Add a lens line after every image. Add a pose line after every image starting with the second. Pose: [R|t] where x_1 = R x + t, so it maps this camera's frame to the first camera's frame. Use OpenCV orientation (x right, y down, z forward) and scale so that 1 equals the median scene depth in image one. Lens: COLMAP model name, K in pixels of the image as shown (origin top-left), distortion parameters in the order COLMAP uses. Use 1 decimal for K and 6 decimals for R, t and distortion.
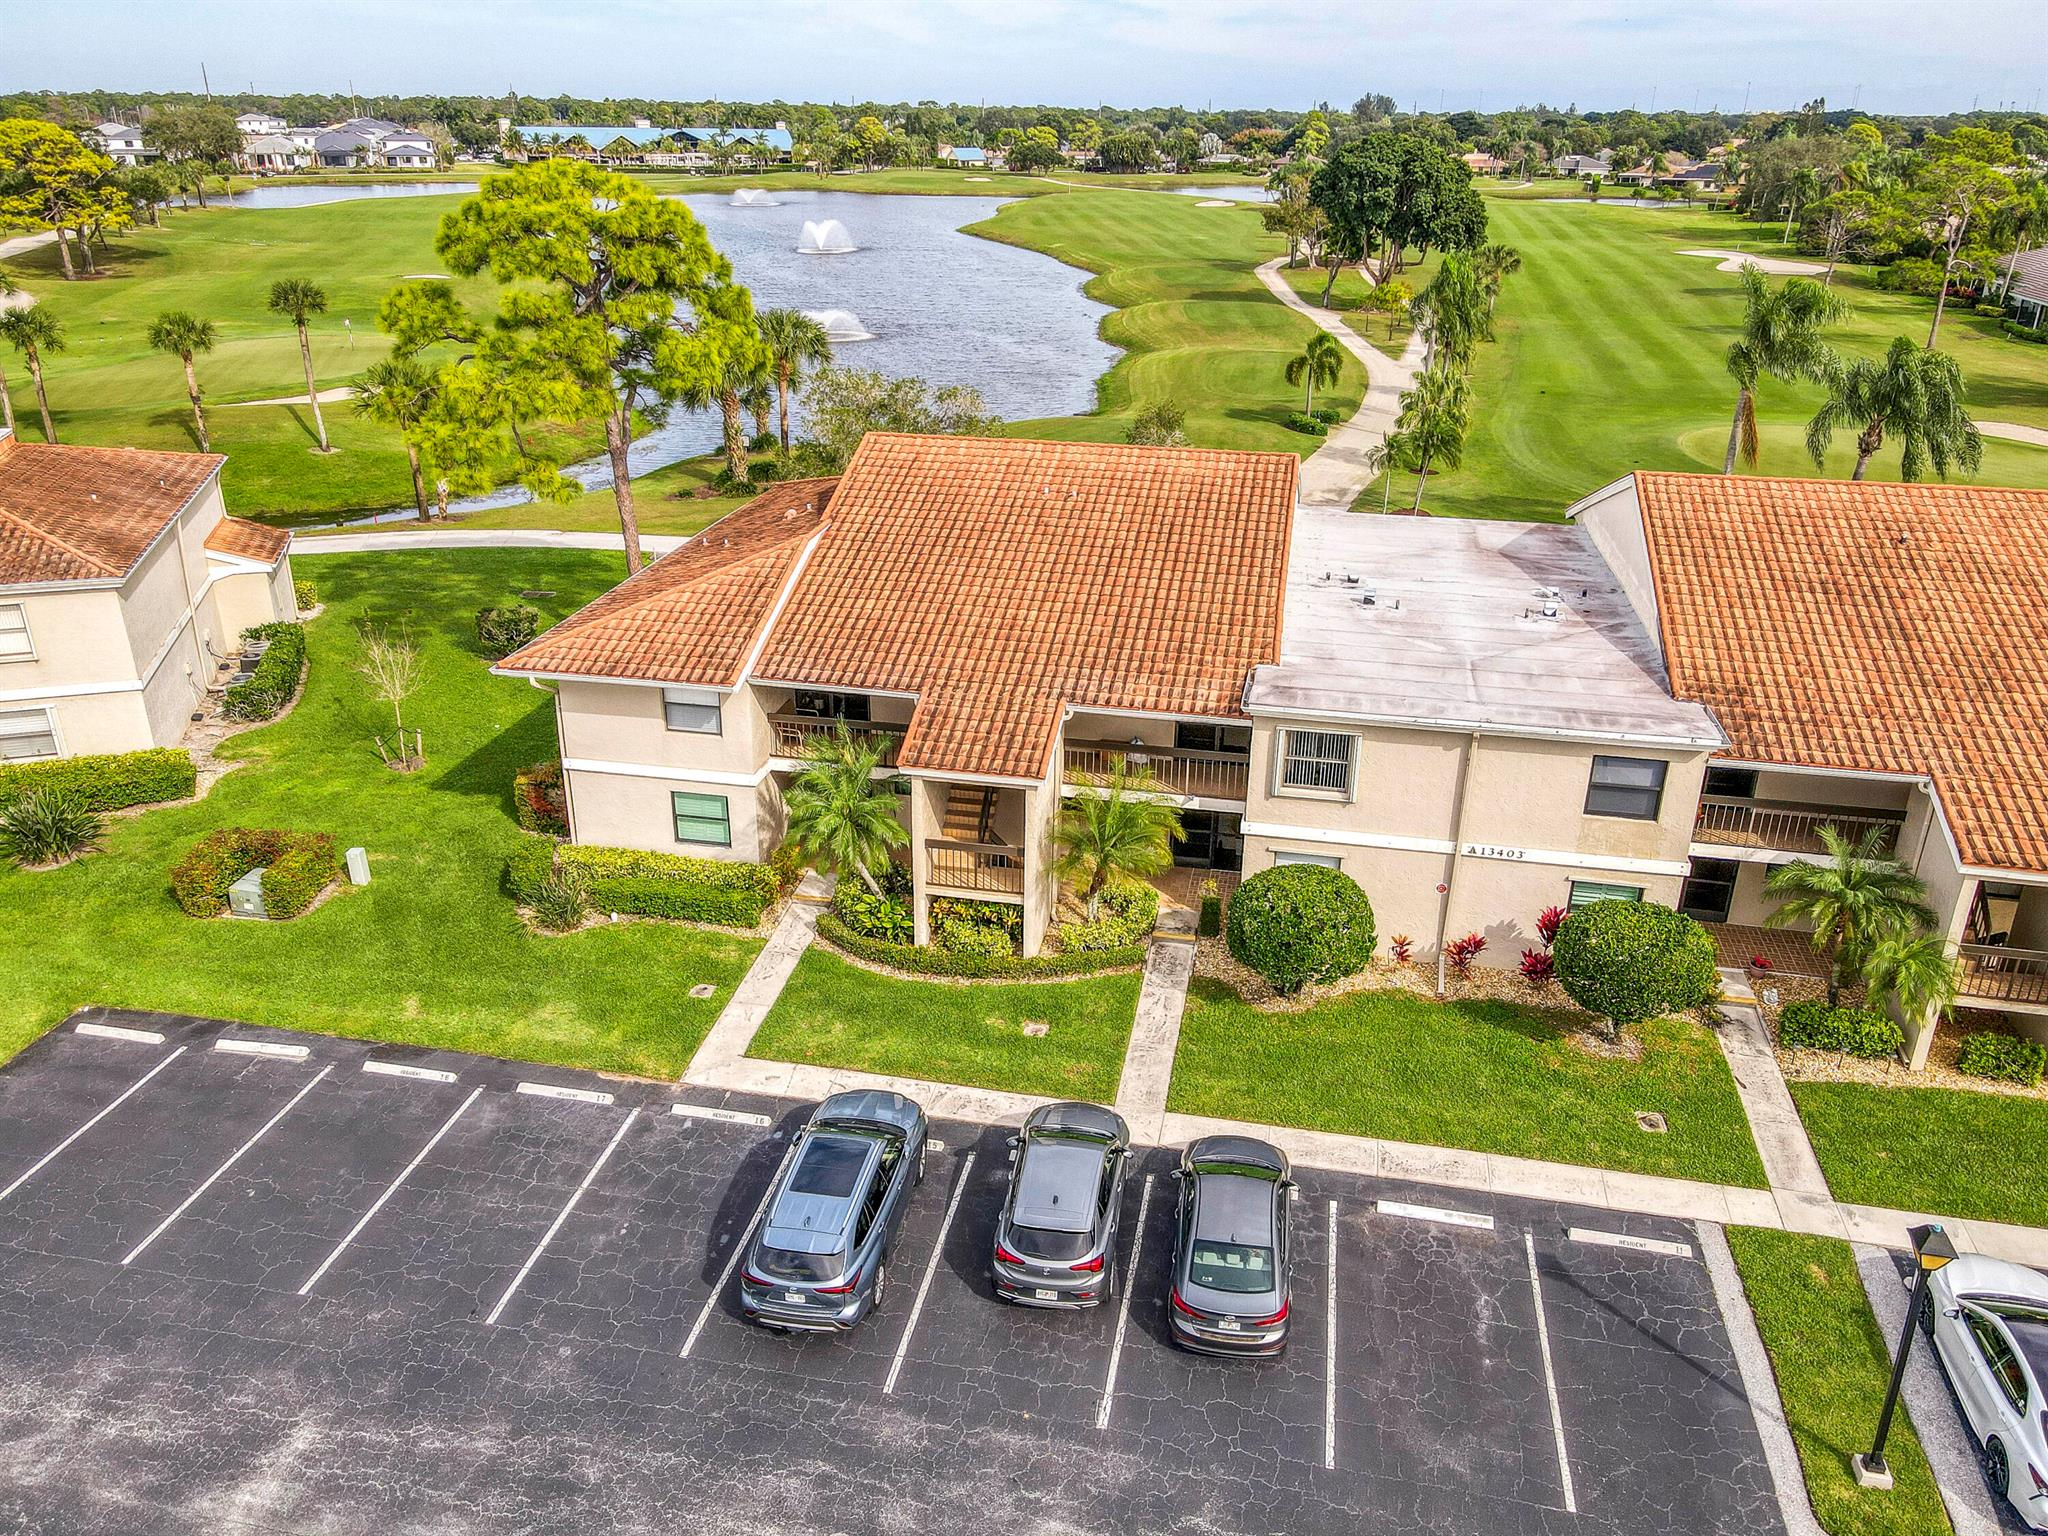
lens RADIAL K [[1448.3, 0, 1023.3], [0, 1448.3, 768.7], [0, 0, 1]] dist [0.023394, -0.003544]
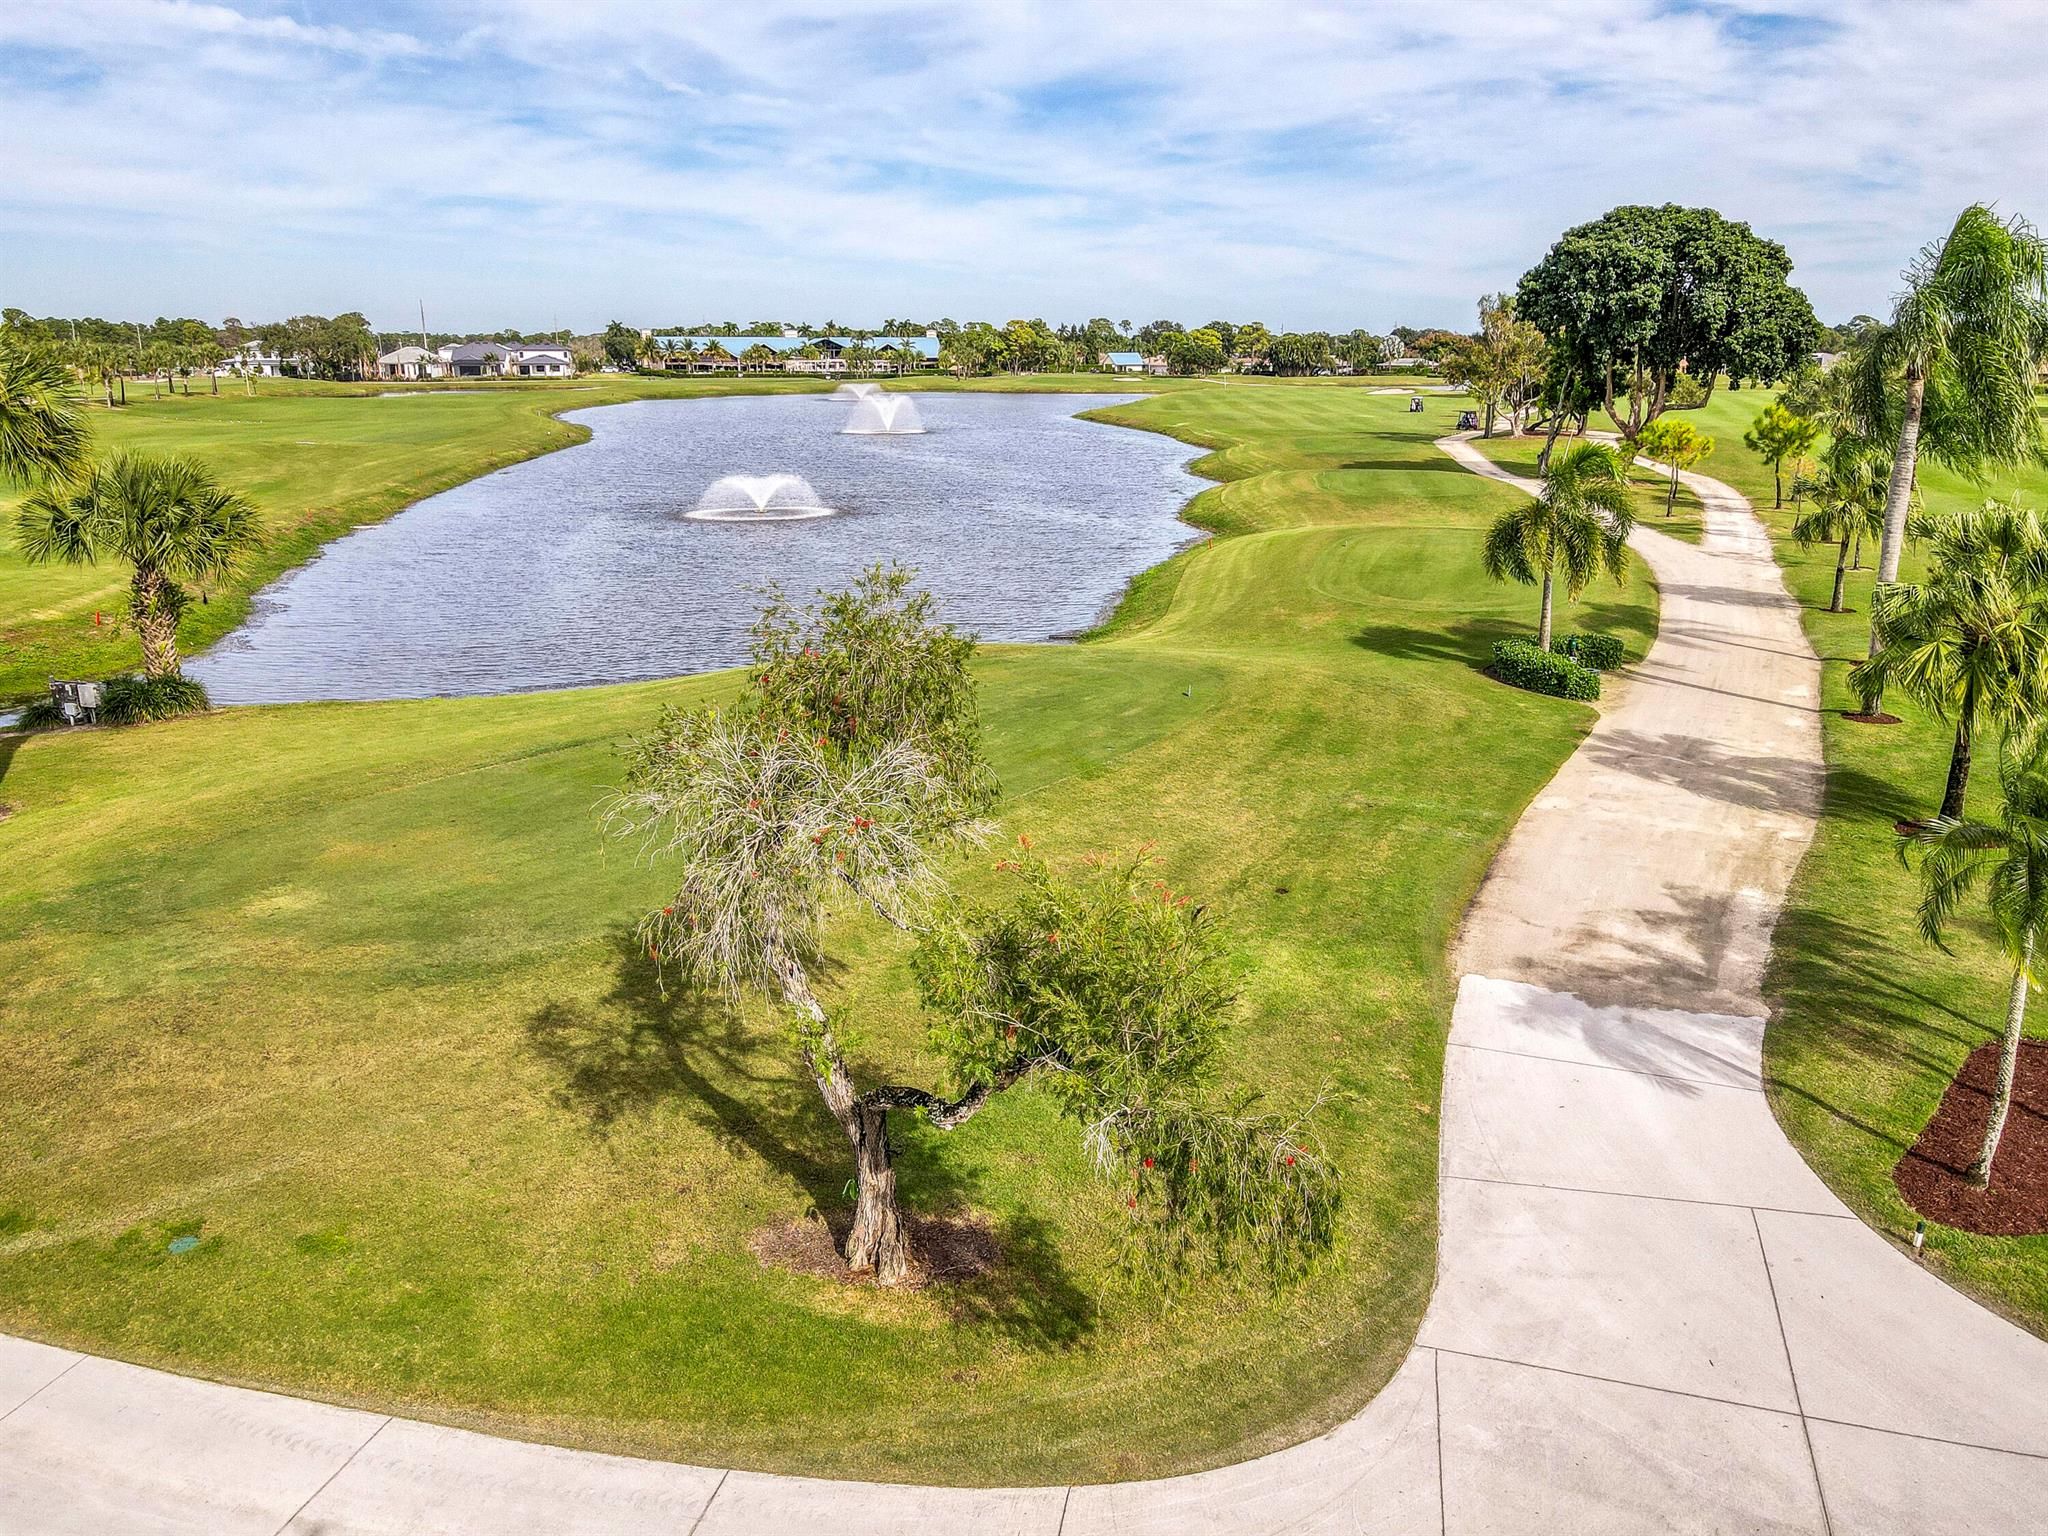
lens RADIAL K [[1448.3, 0, 1034.4], [0, 1448.3, 760.8], [0, 0, 1]] dist [0.023394, -0.003544]
pose [[0.992642, 0.022002, -0.119070, 0.233959], [-0.039435, 0.988484, -0.146098, -0.331804], [0.114484, 0.149718, 0.982078, 1.330534]]
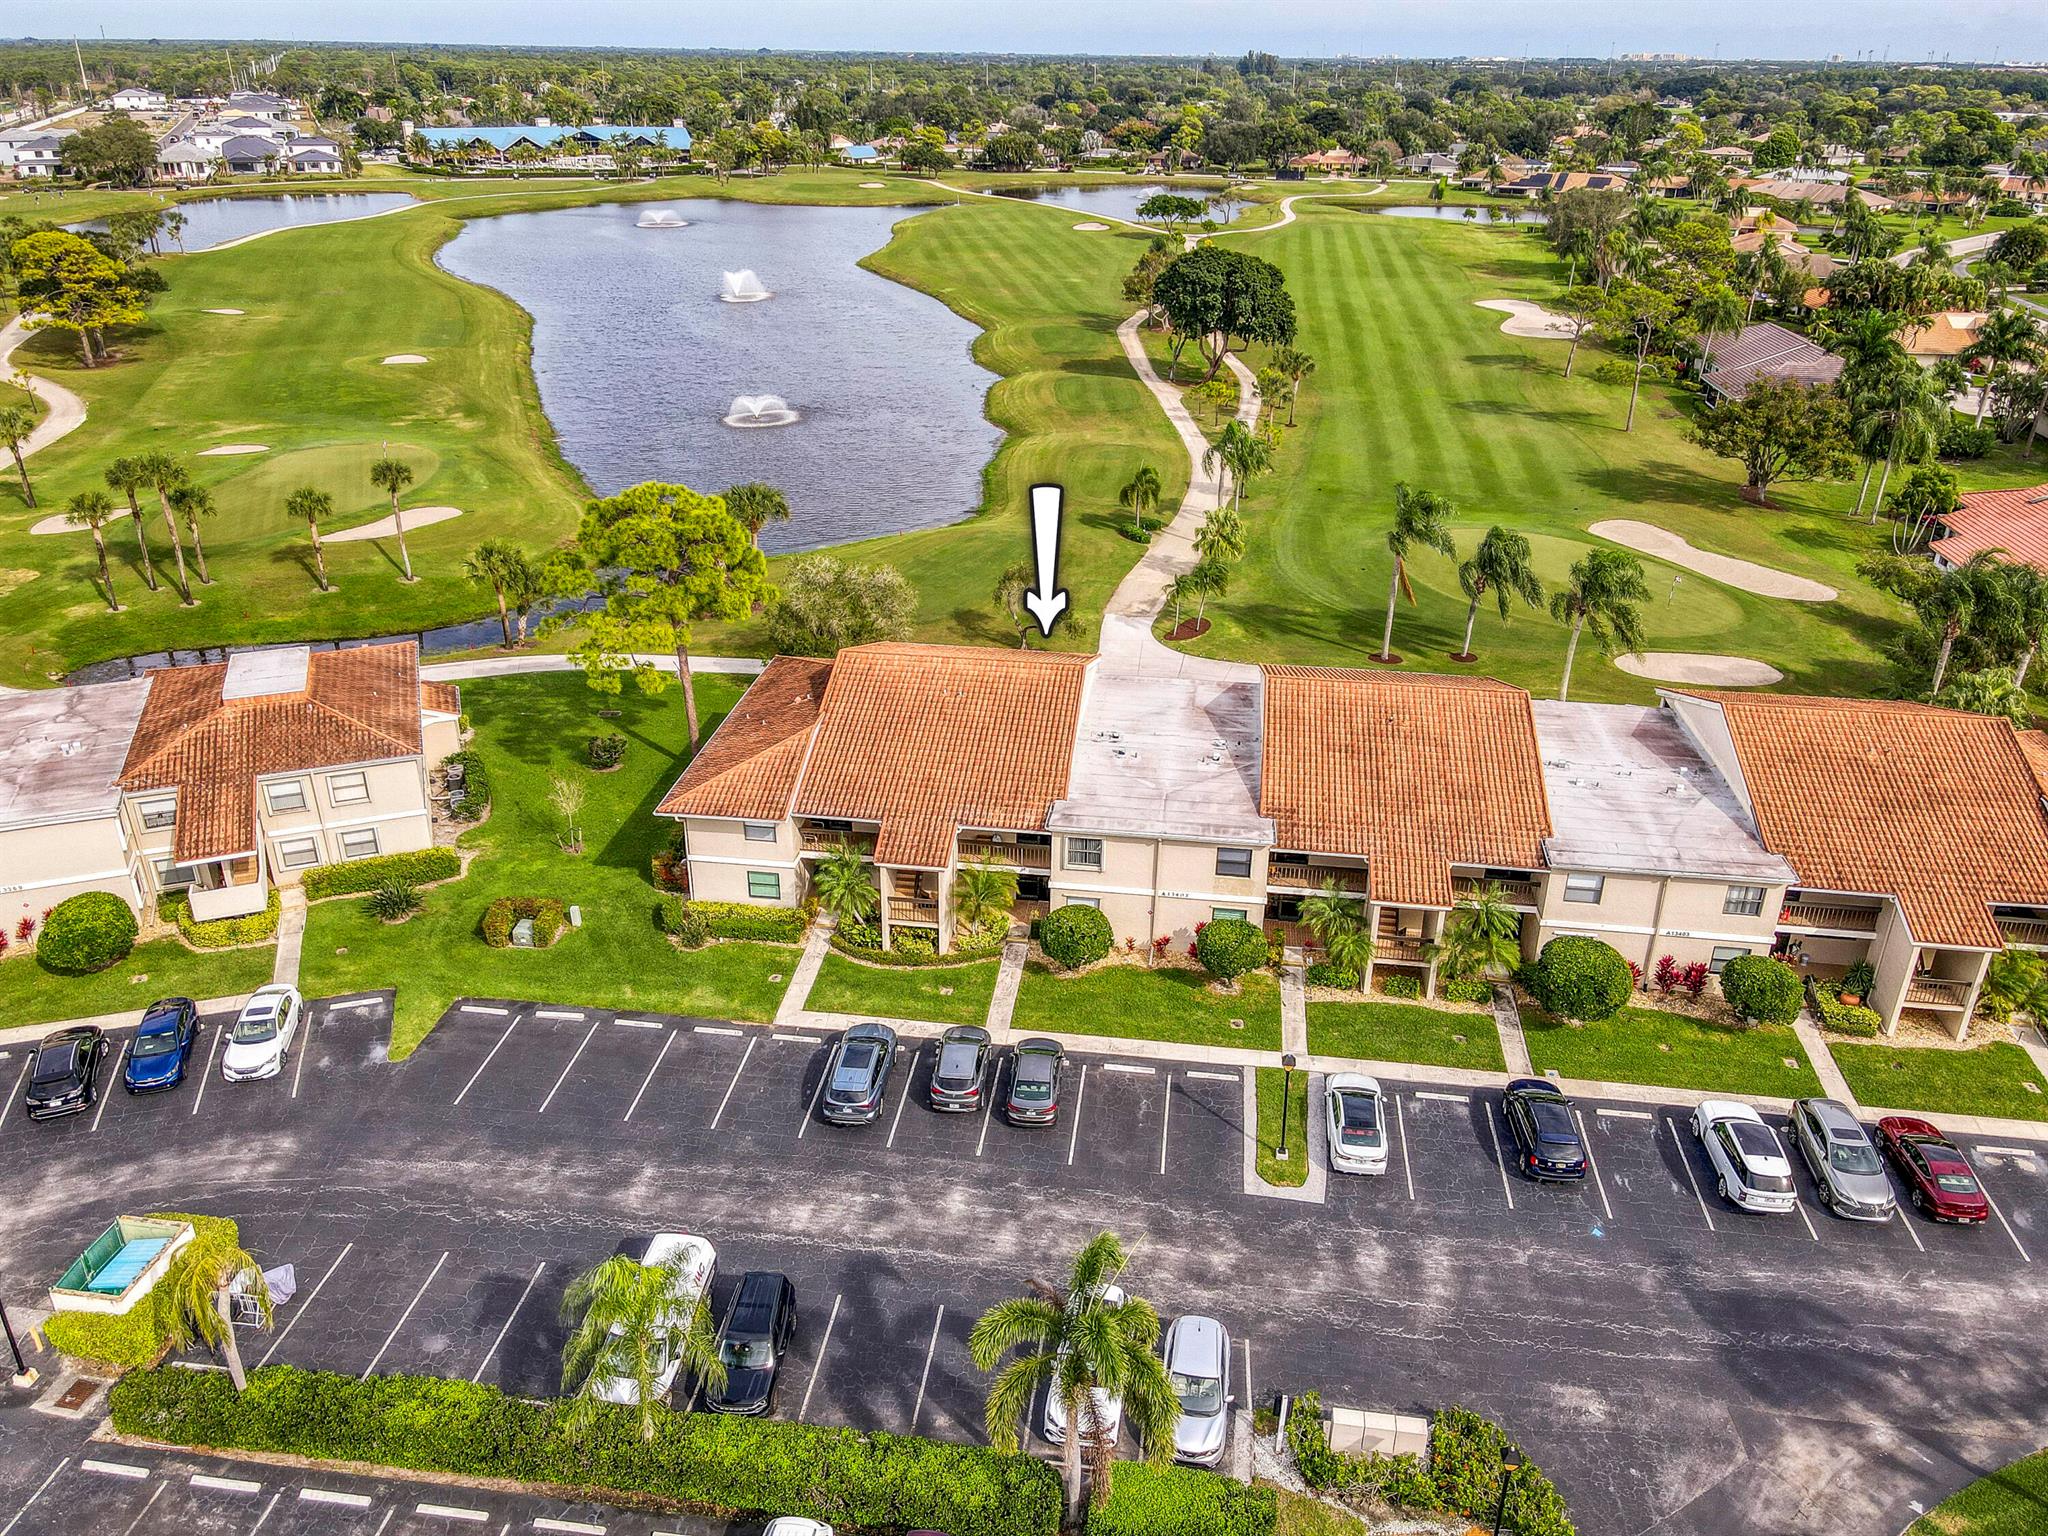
lens RADIAL K [[1448.3, 0, 1021.8], [0, 1448.3, 772.6], [0, 0, 1]] dist [0.023394, -0.003544]
pose [[0.997650, -0.027915, 0.062577, -0.003932], [0.025529, 0.998928, 0.038606, -0.155407], [-0.063587, -0.036918, 0.997293, -0.784071]]
